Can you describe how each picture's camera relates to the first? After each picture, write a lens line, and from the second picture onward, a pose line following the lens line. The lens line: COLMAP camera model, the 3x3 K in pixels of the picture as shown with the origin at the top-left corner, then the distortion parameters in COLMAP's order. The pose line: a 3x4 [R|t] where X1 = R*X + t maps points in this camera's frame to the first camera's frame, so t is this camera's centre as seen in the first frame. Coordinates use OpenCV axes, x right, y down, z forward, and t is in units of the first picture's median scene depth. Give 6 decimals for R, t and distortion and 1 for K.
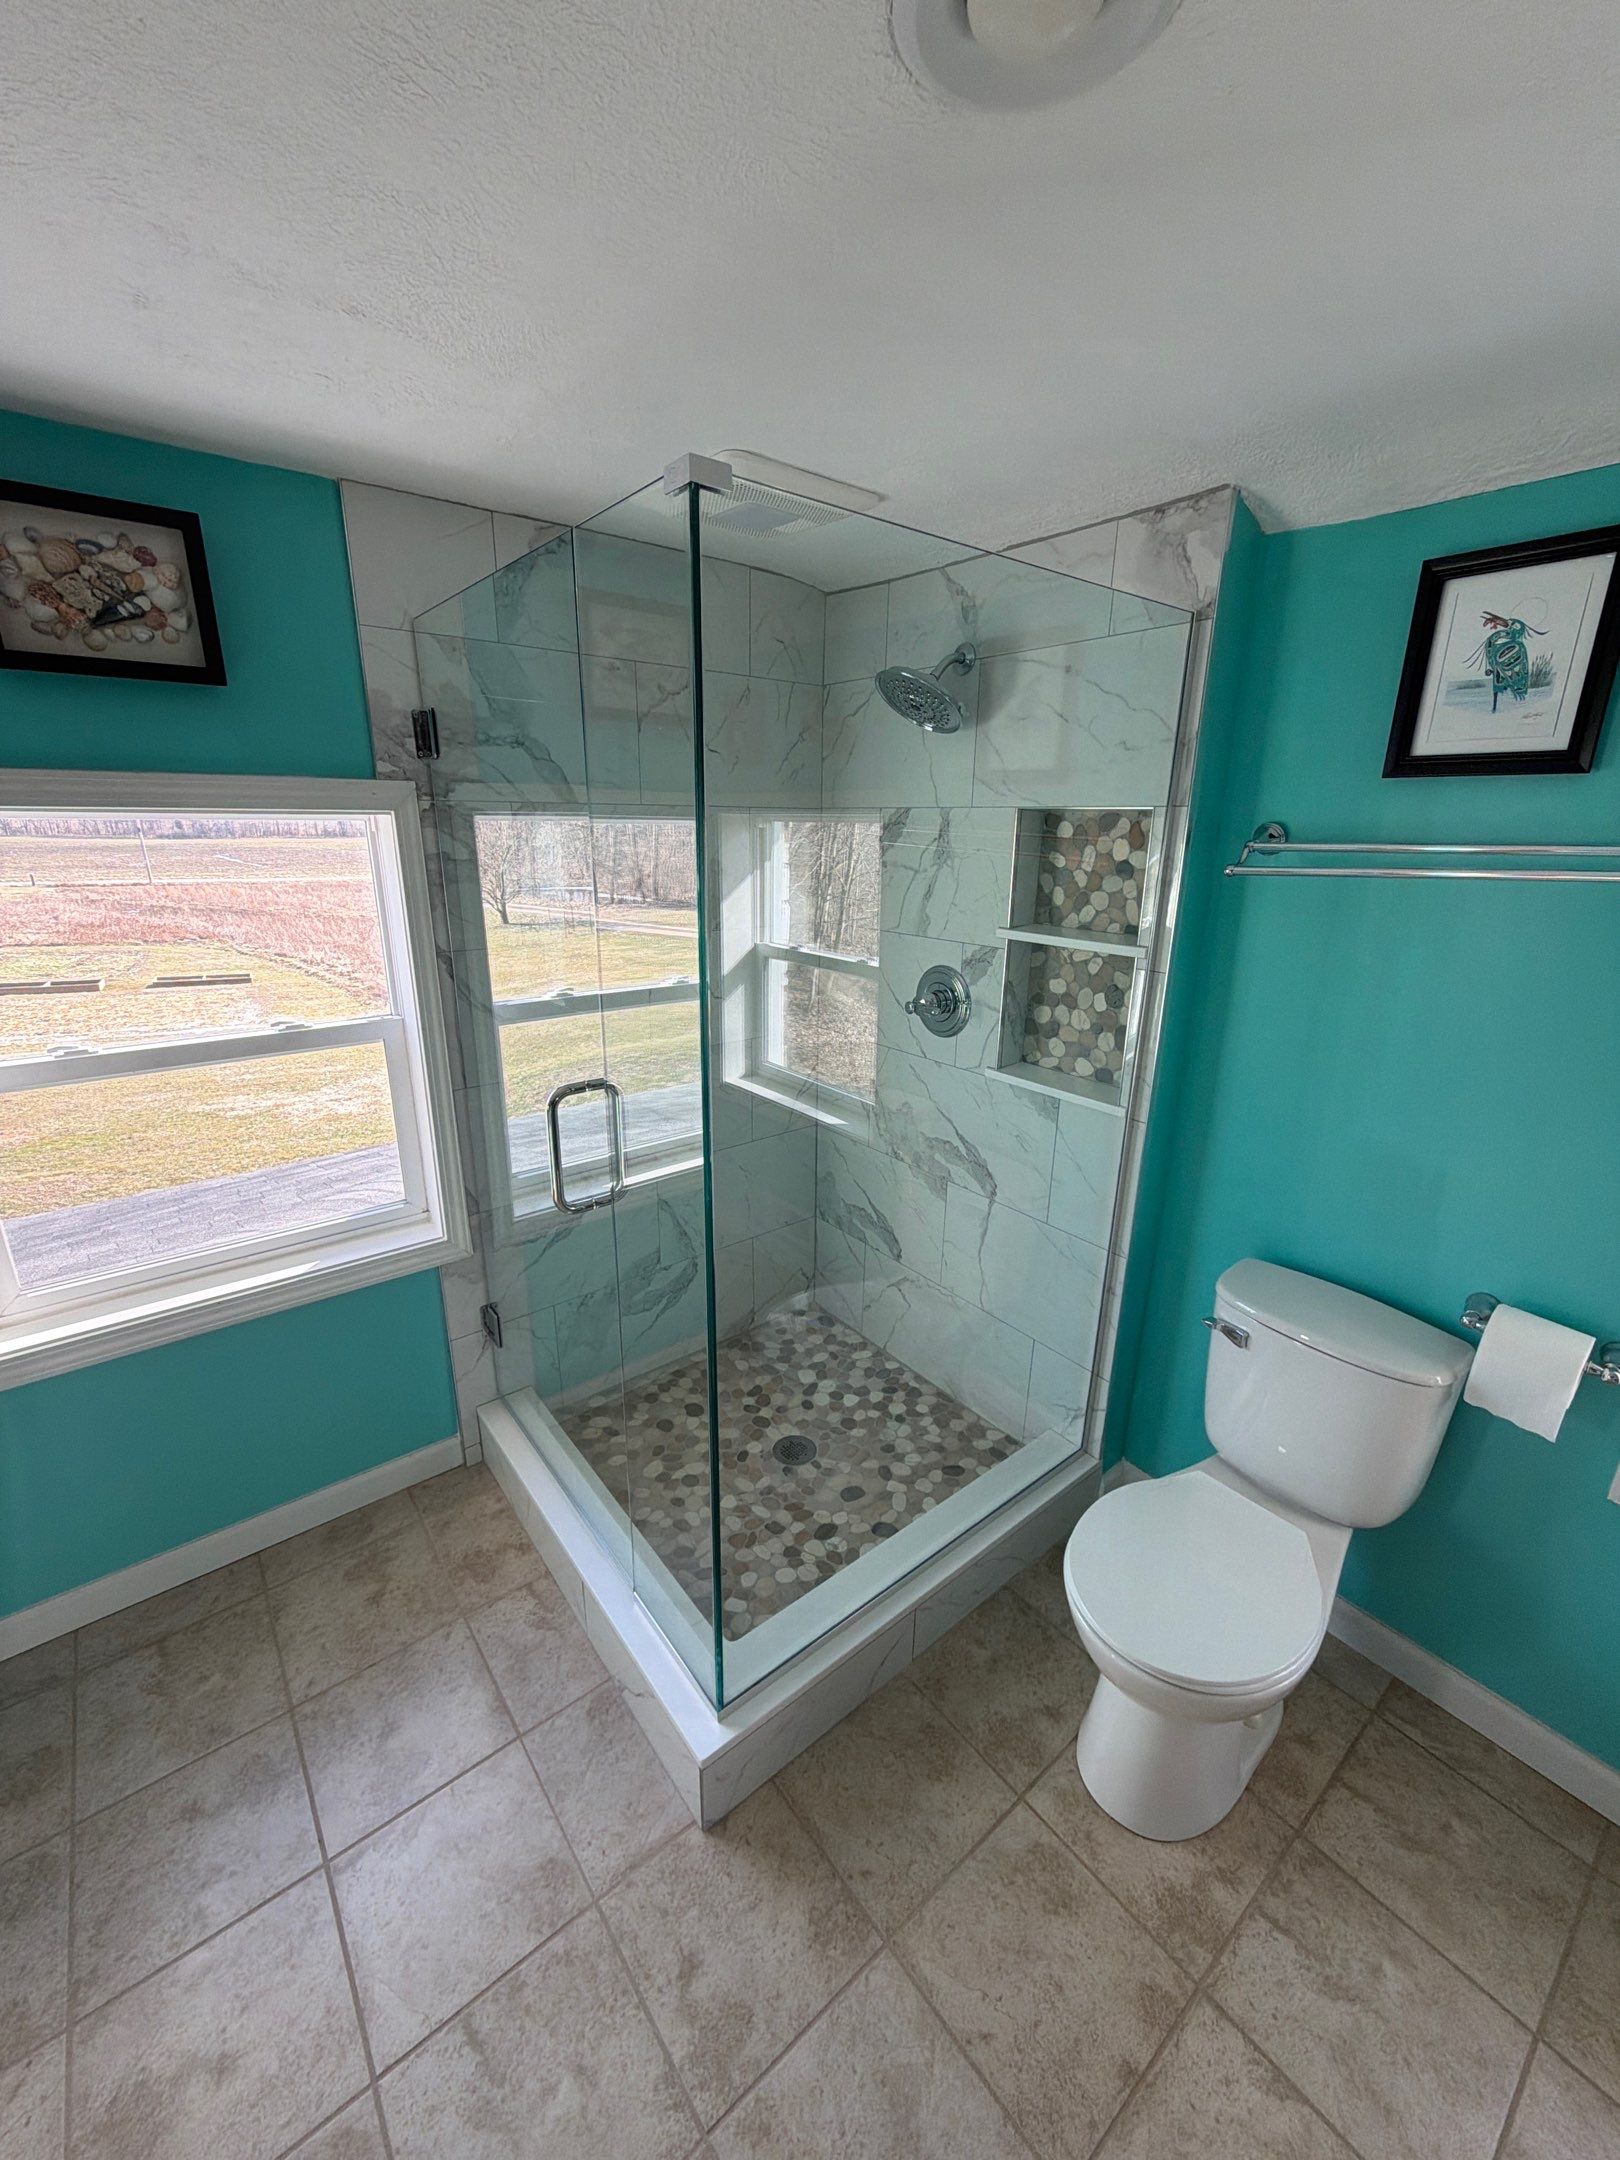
lens RADIAL K [[858.6, 0, 811.2], [0, 858.6, 1080.7], [0, 0, 1]] dist [0.000302, -0.000371]
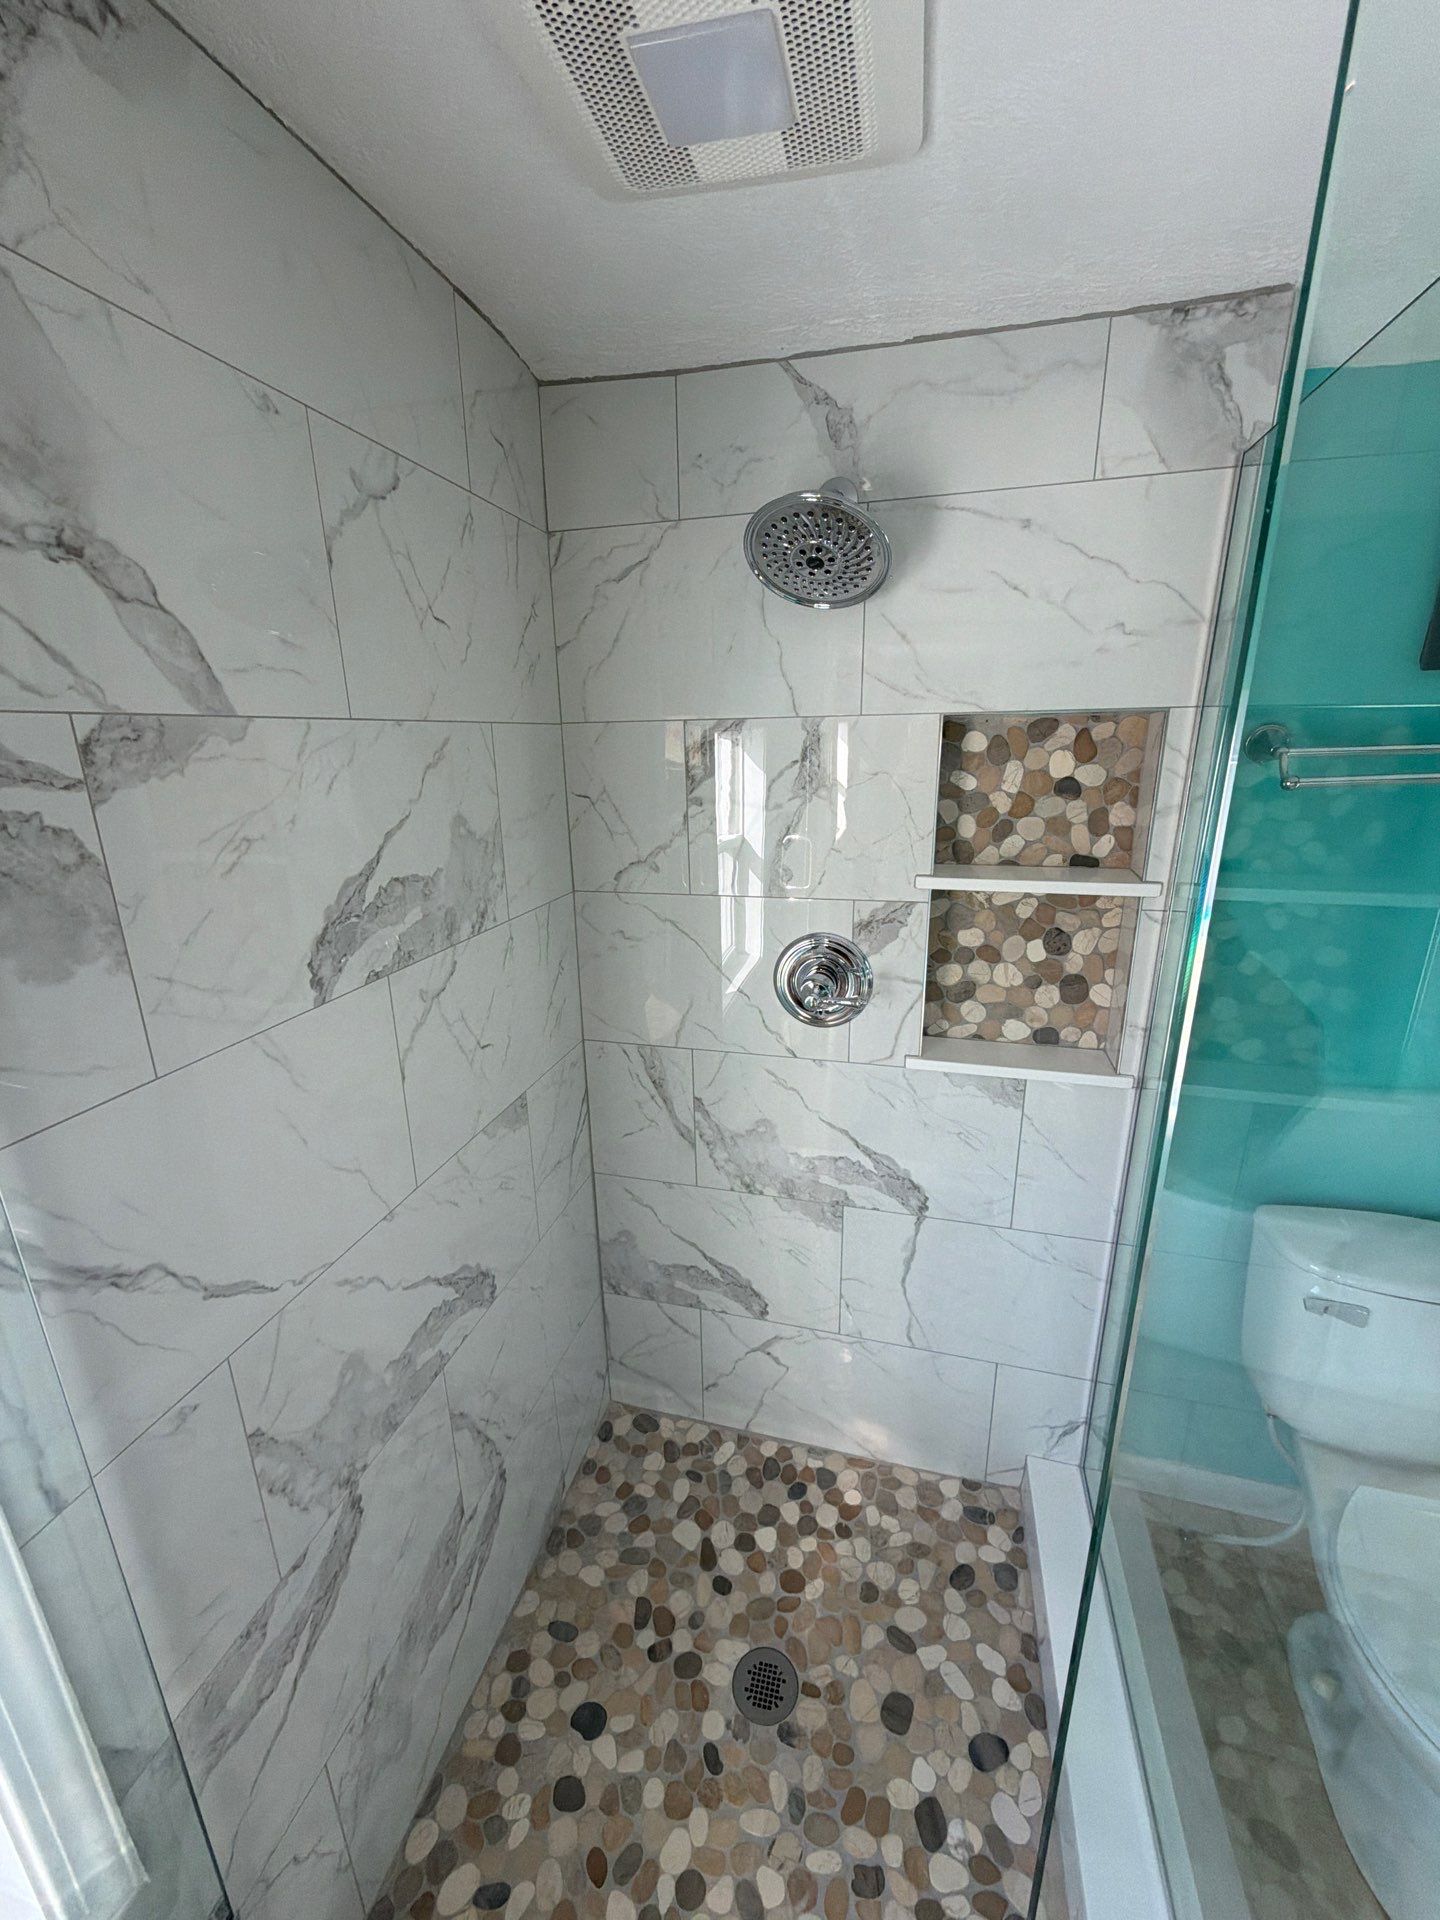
lens RADIAL K [[763.2, 0, 717.3], [0, 763.2, 961.2], [0, 0, 1]] dist [0.000302, -0.000371]
pose [[0.802807, -0.193533, 0.563955, -0.326285], [0.200174, 0.978441, 0.050818, -0.183956], [-0.561632, 0.072092, 0.824240, 0.588422]]
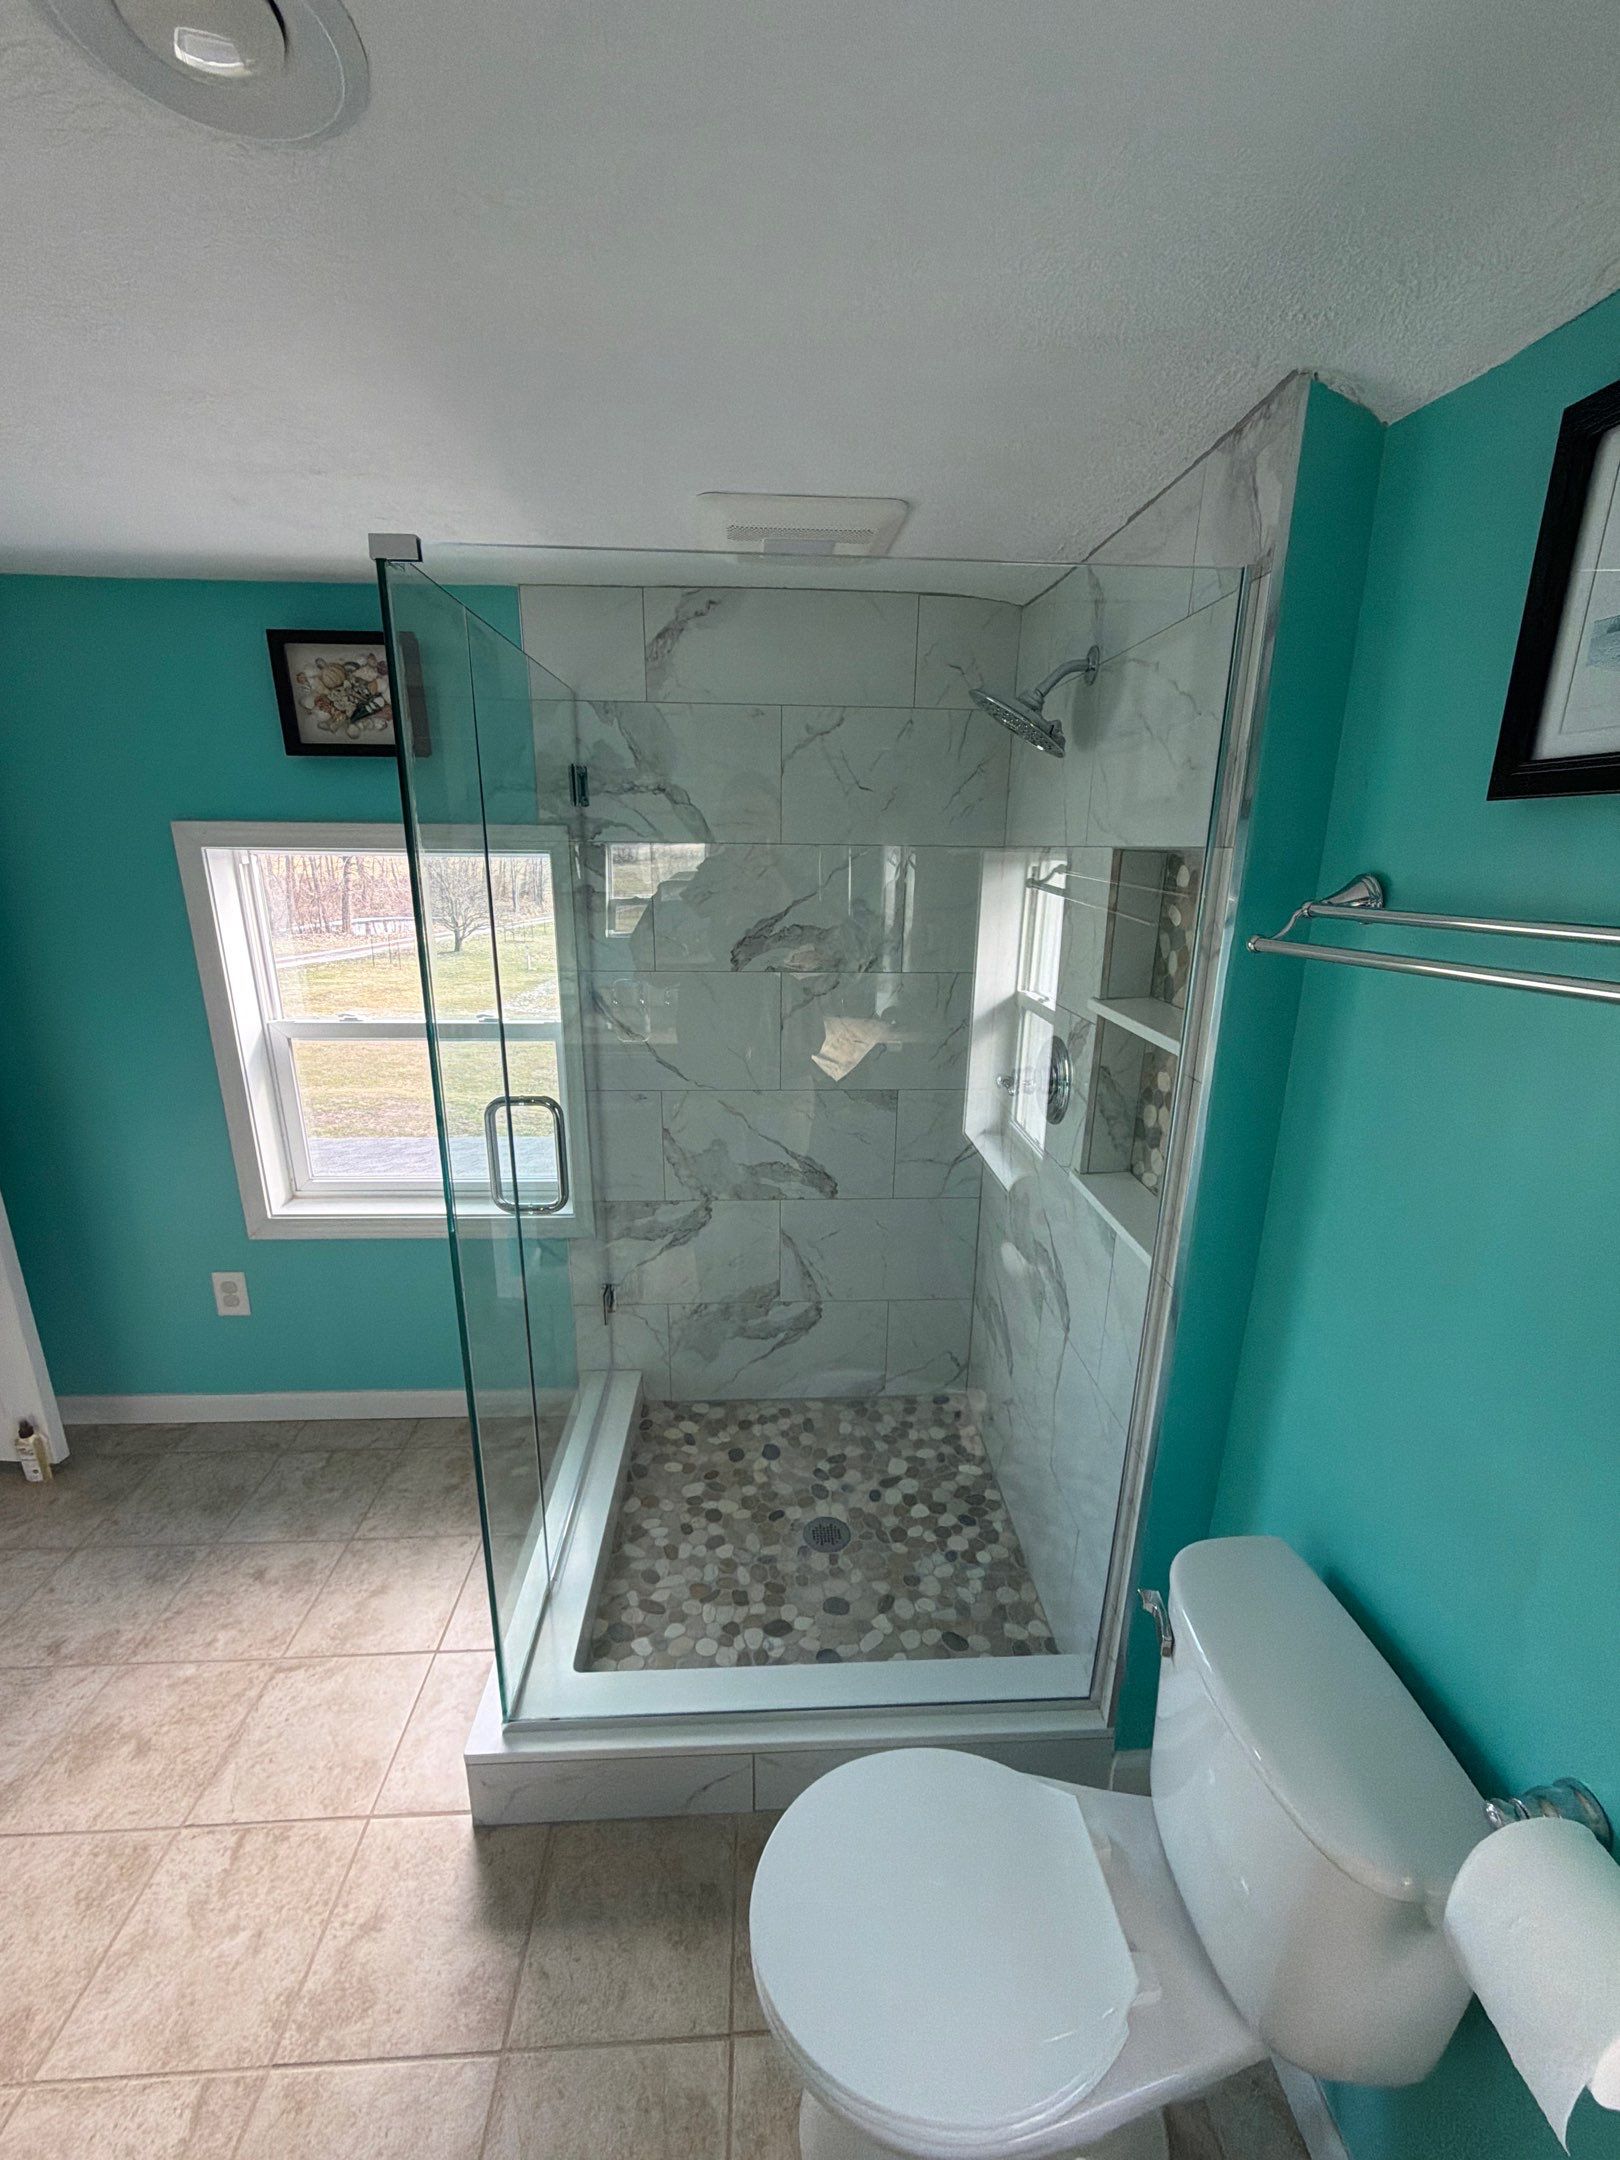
lens RADIAL K [[858.6, 0, 808.8], [0, 858.6, 1081.2], [0, 0, 1]] dist [0.000302, -0.000371]
pose [[0.813533, 0.153312, -0.560946, 0.486743], [-0.173034, 0.984748, 0.018191, -0.075701], [0.555179, 0.082264, 0.827653, 0.218580]]
